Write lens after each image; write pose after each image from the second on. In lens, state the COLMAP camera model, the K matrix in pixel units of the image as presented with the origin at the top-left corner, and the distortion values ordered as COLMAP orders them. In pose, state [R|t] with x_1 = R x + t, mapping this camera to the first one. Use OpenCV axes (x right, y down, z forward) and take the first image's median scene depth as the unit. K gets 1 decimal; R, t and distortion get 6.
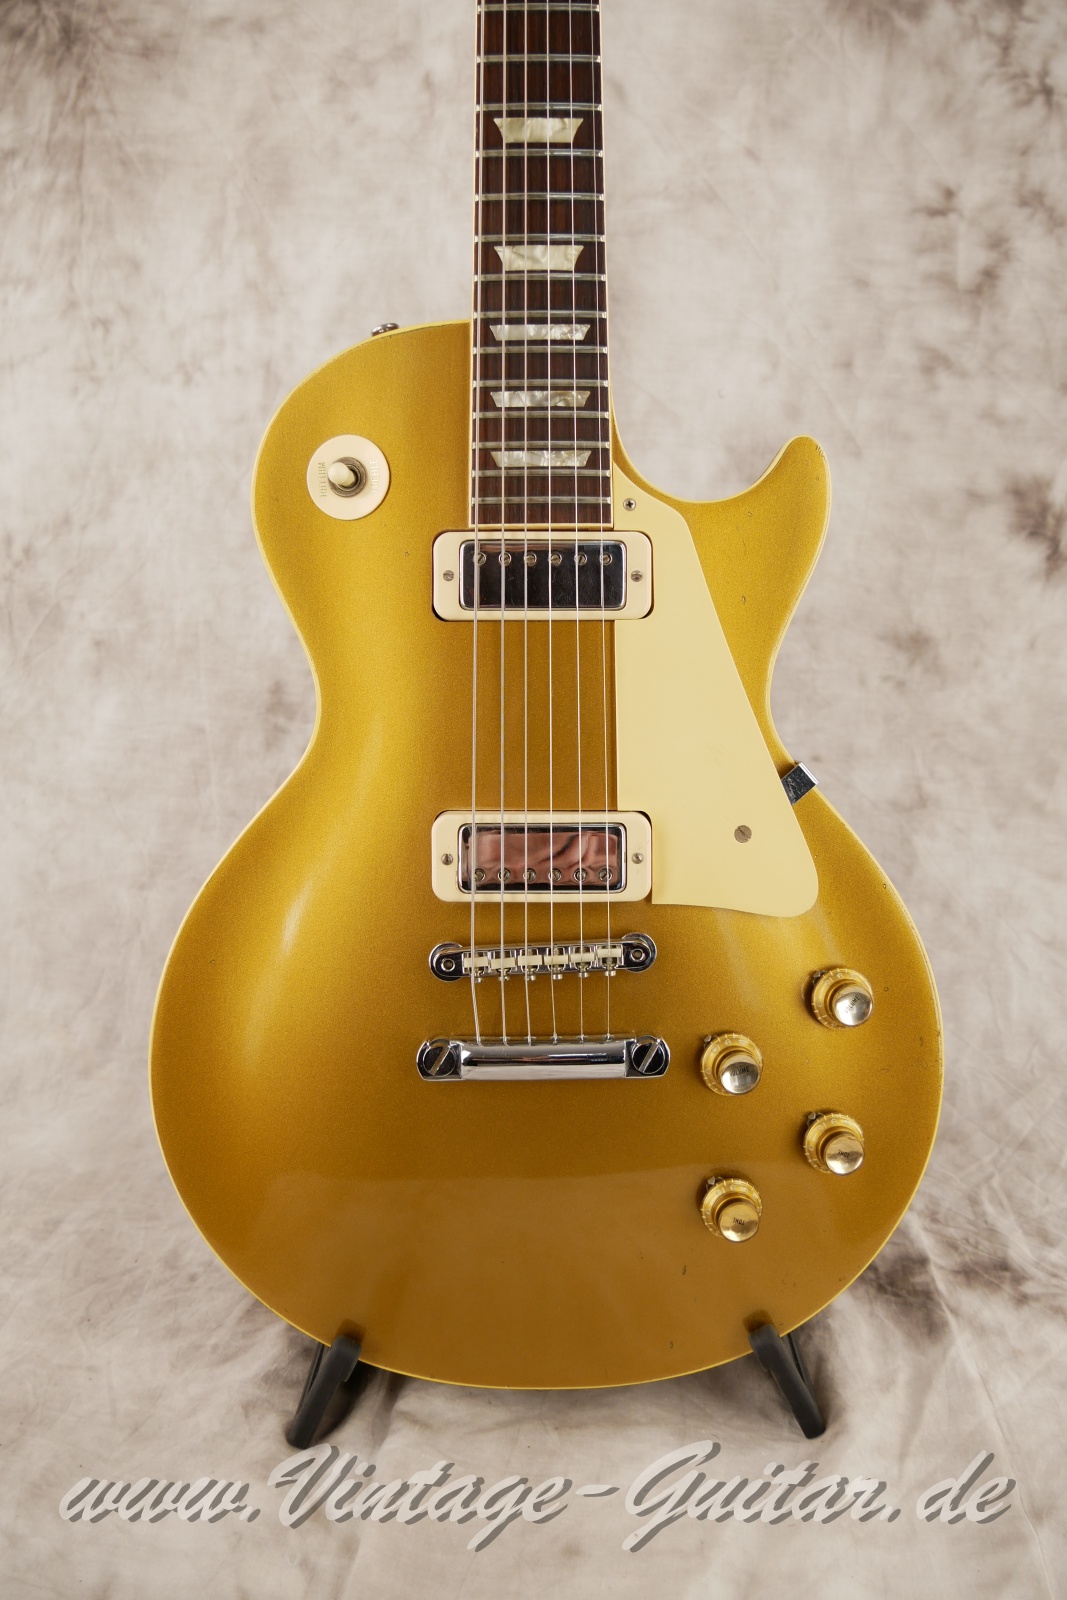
lens RADIAL K [[1301.6, 0, 532.4], [0, 1301.6, 809.6], [0, 0, 1]] dist [-0.080503, 0.042534]
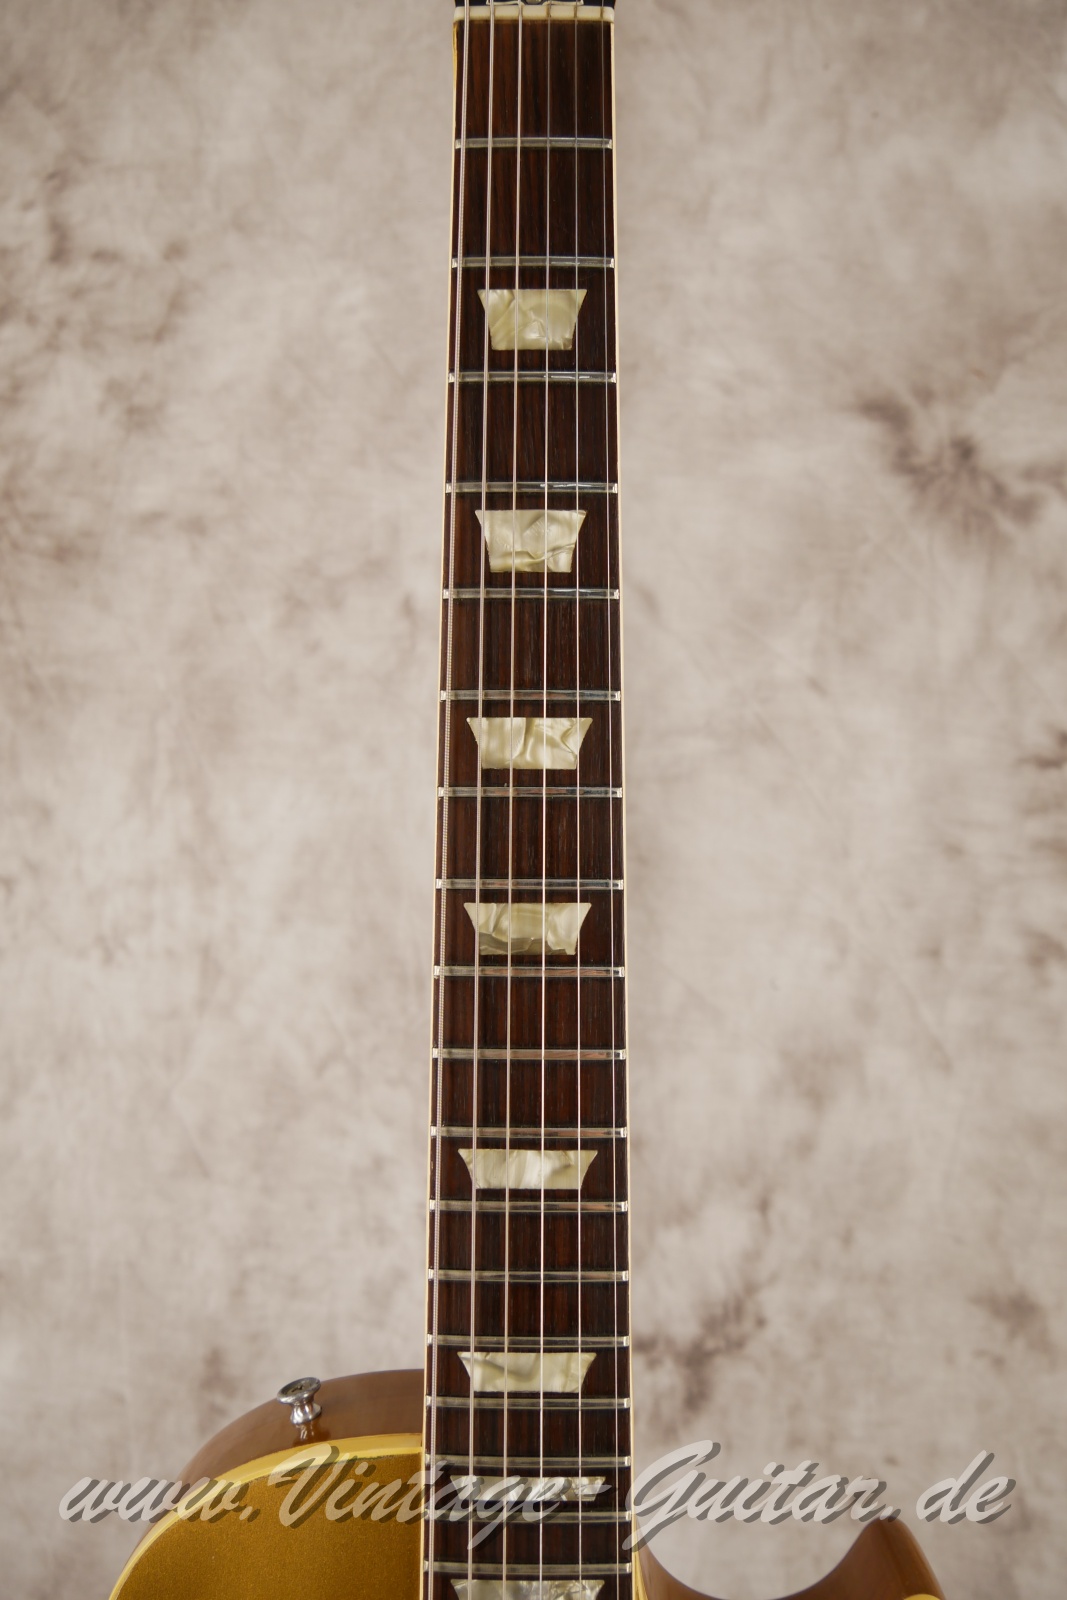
lens RADIAL K [[1297.2, 0, 533.5], [0, 1297.2, 800.0], [0, 0, 1]] dist [-0.077245, 0.043038]
pose [[0.999834, 0.008735, -0.016015, 0.009624], [-0.009649, 0.998274, -0.057934, -0.397896], [0.015482, 0.058079, 0.998192, 0.200911]]
